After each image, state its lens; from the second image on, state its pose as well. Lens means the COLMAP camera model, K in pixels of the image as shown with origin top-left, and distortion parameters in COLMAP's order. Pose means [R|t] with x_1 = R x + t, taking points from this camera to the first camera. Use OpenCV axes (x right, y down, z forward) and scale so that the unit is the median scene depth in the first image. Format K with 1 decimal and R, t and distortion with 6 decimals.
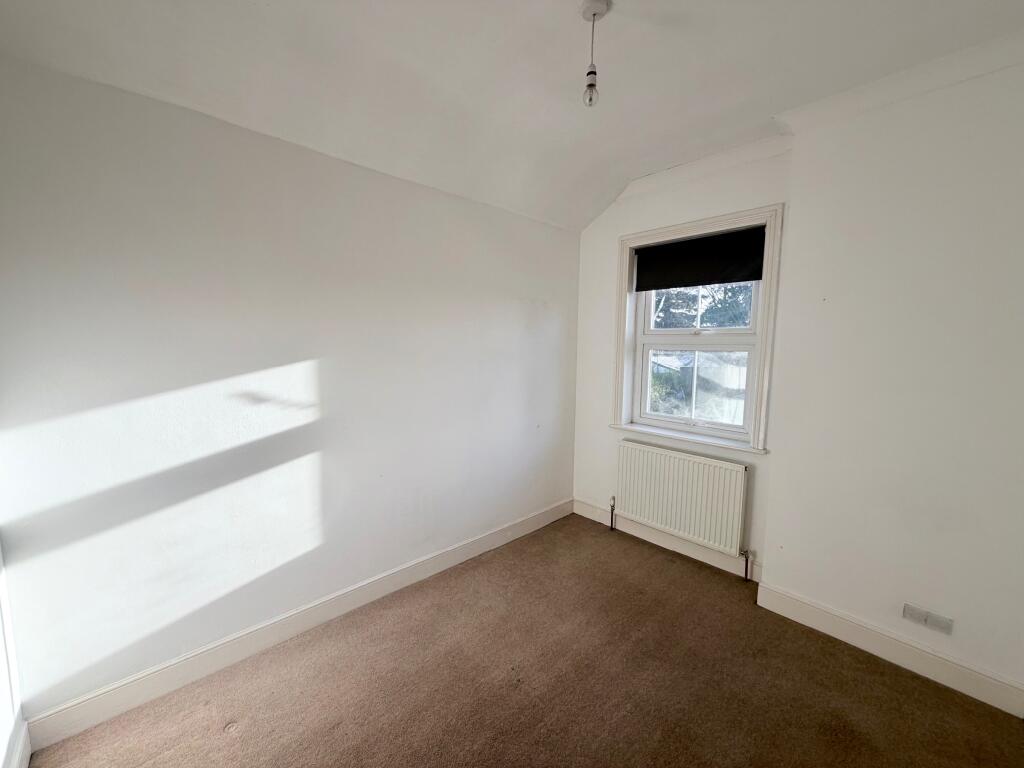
lens RADIAL K [[408.6, 0, 511.4], [0, 408.6, 386.3], [0, 0, 1]] dist [0.000517, -0.000055]
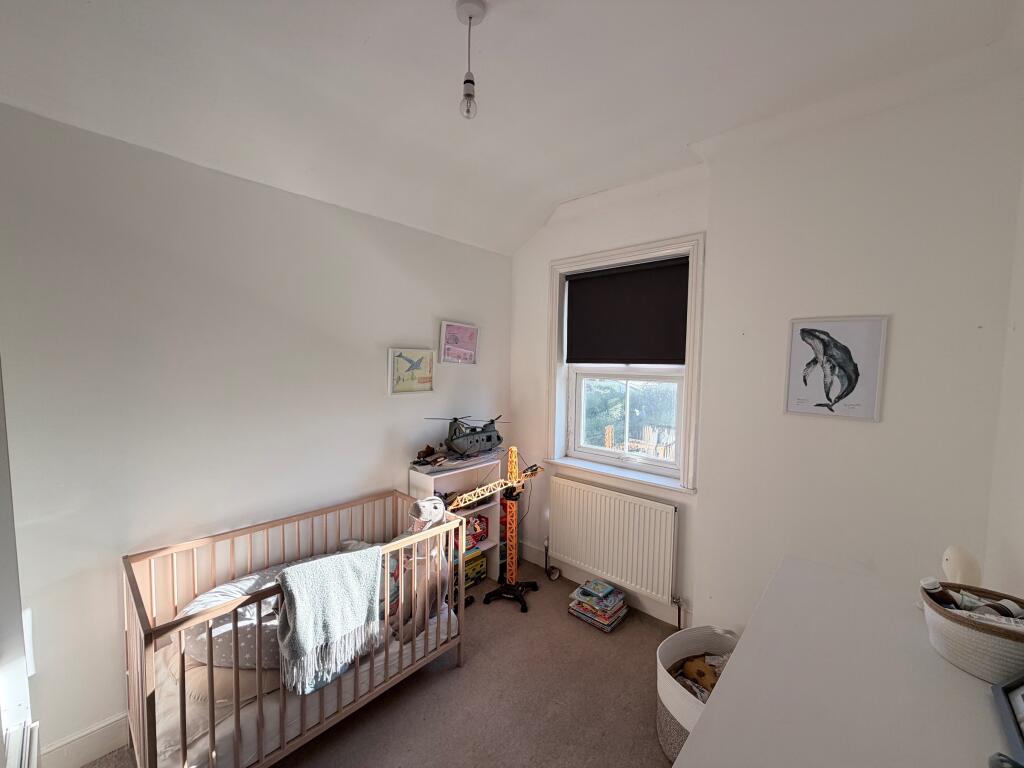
lens RADIAL K [[408.6, 0, 512.0], [0, 408.6, 385.9], [0, 0, 1]] dist [0.000517, -0.000055]
pose [[0.996858, -0.000337, 0.079212, 0.123796], [0.003851, 0.999015, -0.044217, -0.041540], [-0.079119, 0.044383, 0.995877, 0.082003]]
